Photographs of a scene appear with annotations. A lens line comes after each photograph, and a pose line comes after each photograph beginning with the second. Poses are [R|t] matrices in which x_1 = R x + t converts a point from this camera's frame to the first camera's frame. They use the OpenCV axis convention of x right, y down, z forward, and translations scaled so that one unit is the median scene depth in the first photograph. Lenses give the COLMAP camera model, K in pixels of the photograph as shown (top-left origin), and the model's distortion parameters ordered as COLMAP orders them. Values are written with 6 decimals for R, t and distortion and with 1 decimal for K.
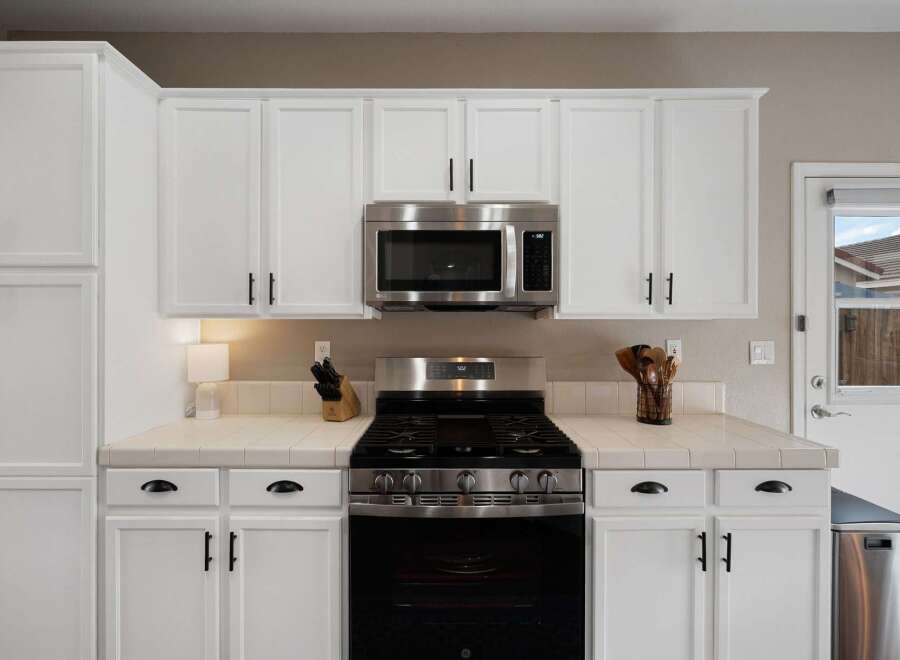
lens RADIAL K [[462.3, 0, 450.3], [0, 462.3, 326.7], [0, 0, 1]] dist [0.000019, 0.000030]
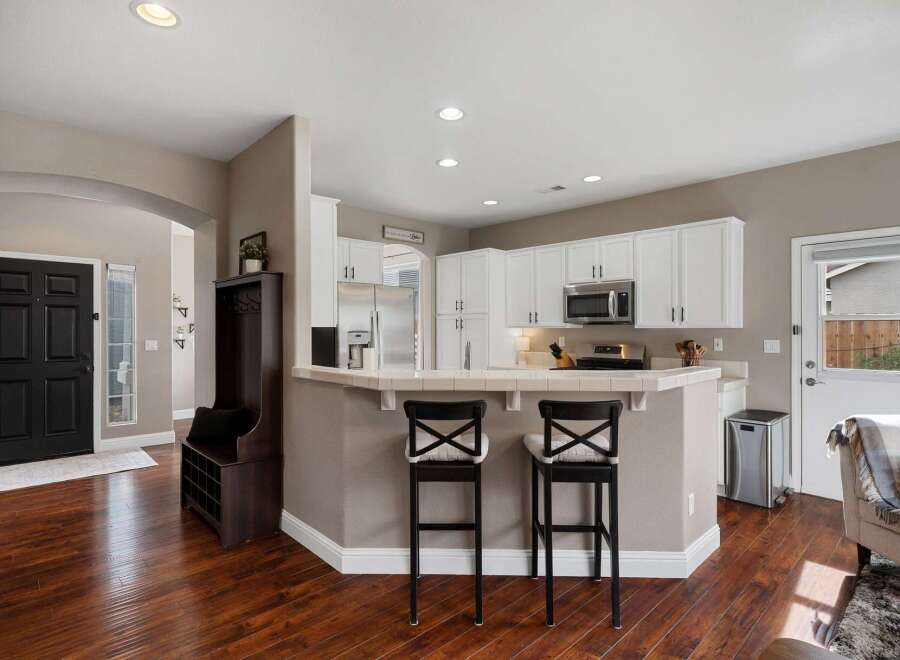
lens RADIAL K [[462.3, 0, 450.3], [0, 462.3, 330.1], [0, 0, 1]] dist [0.000019, 0.000030]
pose [[0.690098, 0.001802, -0.723713, 1.249625], [-0.008396, 0.999950, -0.005515, 0.015712], [0.723667, 0.009882, 0.690079, -1.285491]]
